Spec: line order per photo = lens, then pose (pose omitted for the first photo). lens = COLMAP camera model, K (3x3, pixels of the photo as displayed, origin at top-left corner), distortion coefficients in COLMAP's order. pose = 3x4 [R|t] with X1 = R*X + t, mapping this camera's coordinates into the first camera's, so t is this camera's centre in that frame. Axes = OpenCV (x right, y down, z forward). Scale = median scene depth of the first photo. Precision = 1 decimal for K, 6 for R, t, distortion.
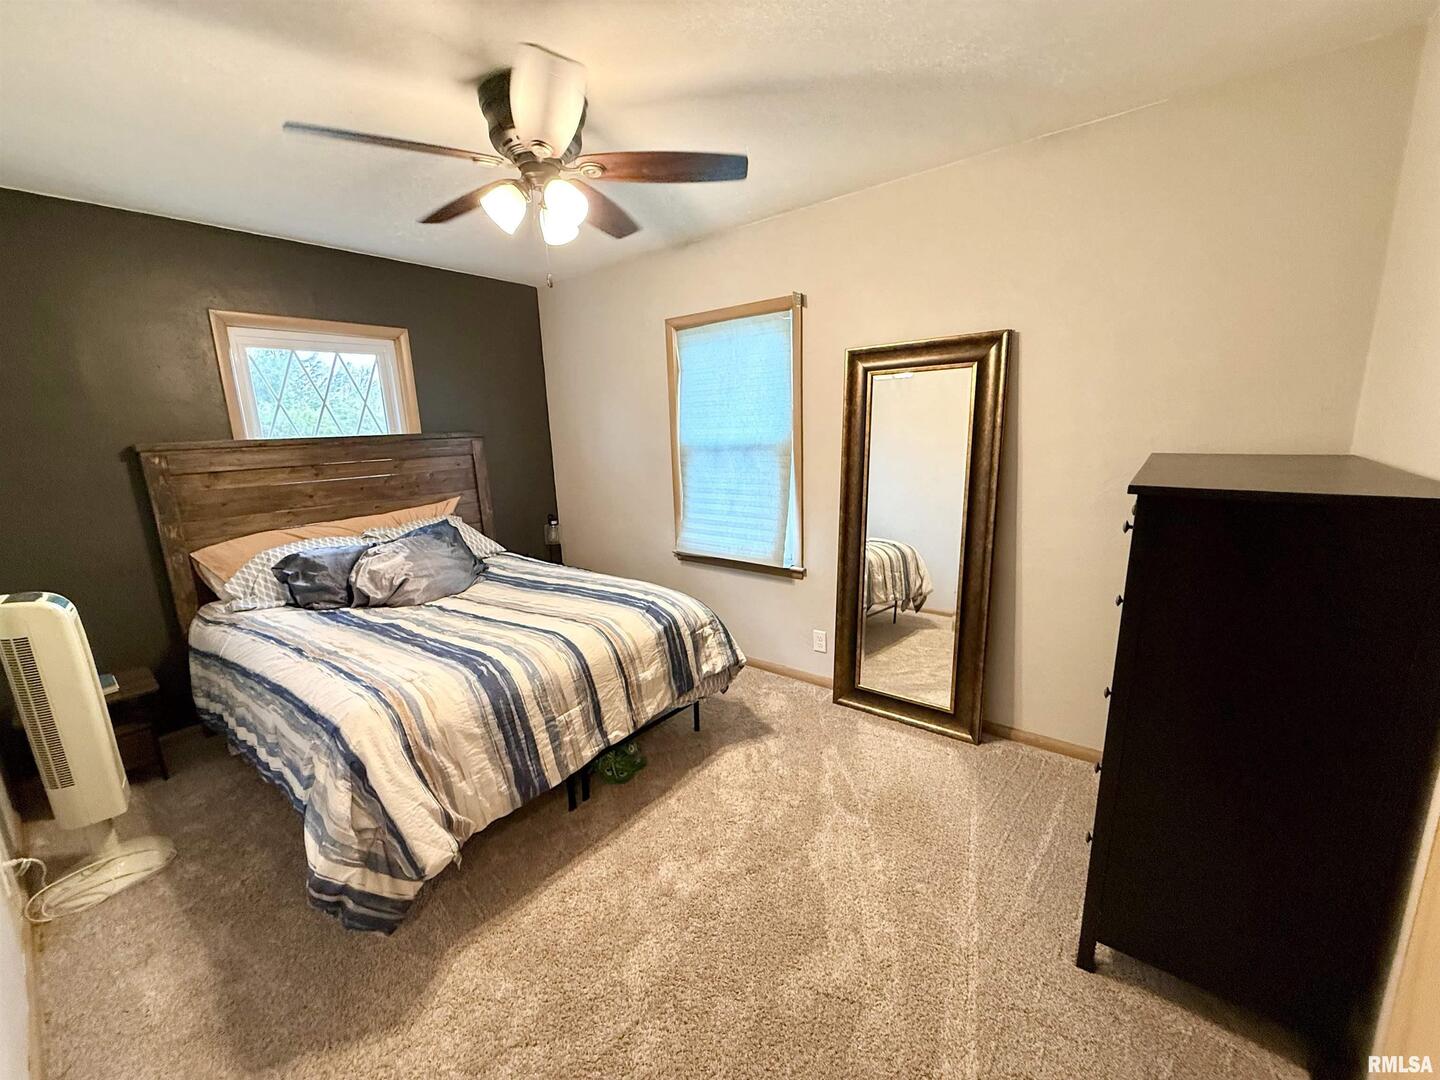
lens RADIAL K [[572.1, 0, 715.9], [0, 572.1, 539.9], [0, 0, 1]] dist [-0.000558, -0.000099]
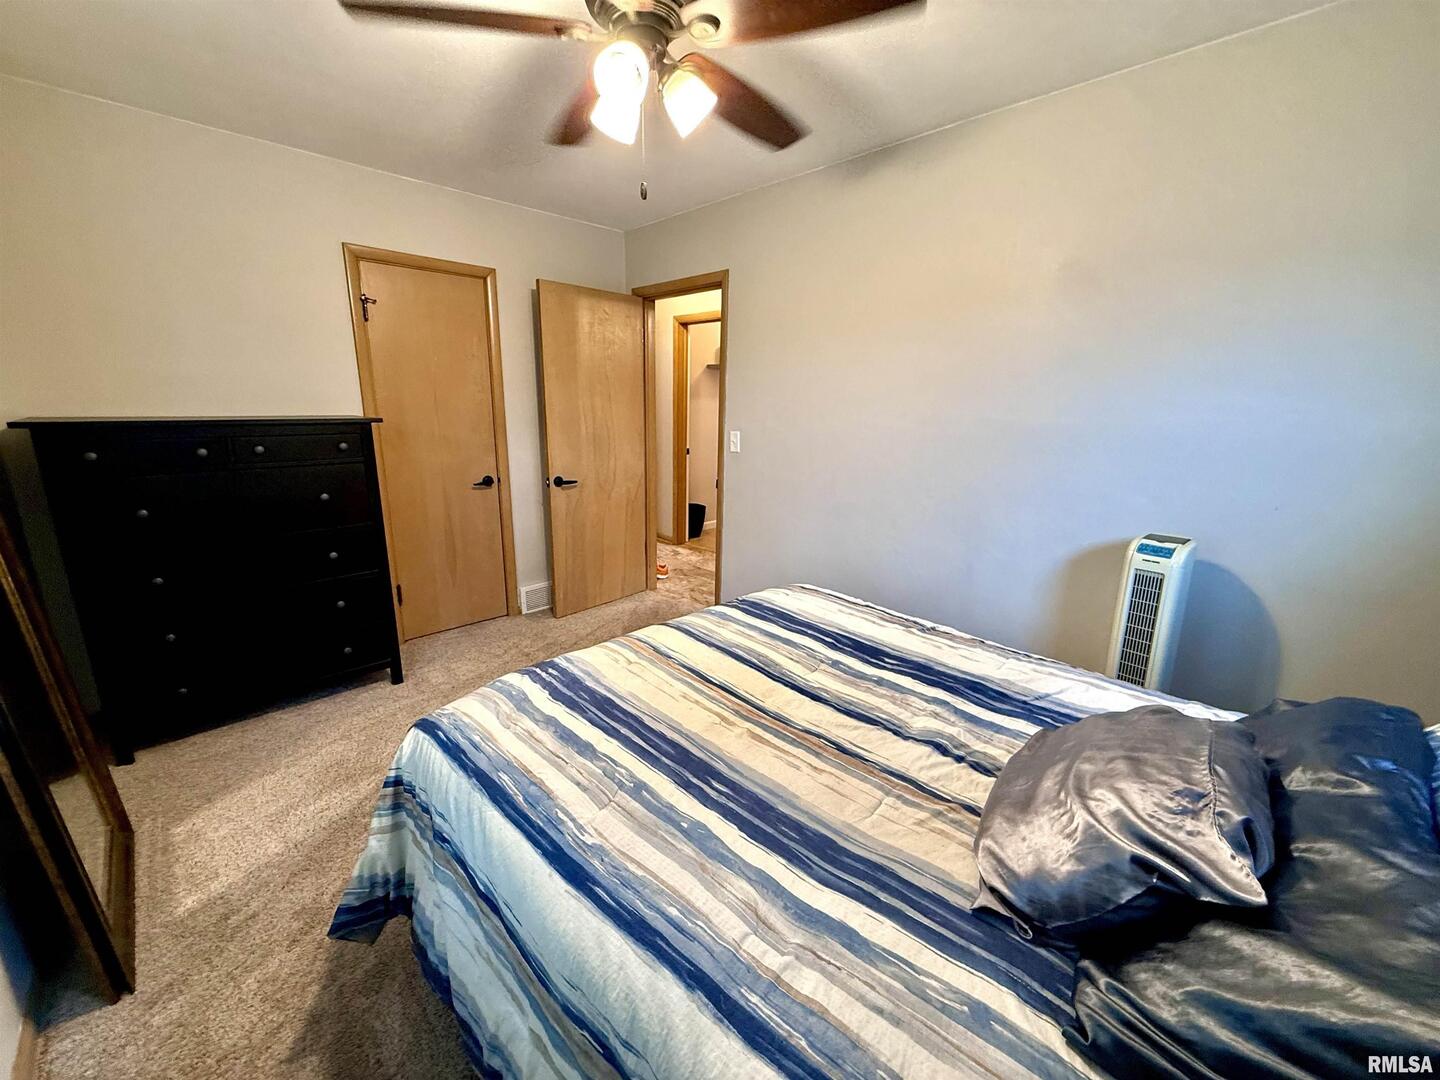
lens RADIAL K [[572.1, 0, 715.9], [0, 572.1, 539.9], [0, 0, 1]] dist [-0.000558, -0.000099]
pose [[-0.992016, -0.015804, 0.125115, -0.358887], [0.041141, 0.897280, 0.439540, -0.262814], [-0.119209, 0.441178, -0.889467, 1.372272]]
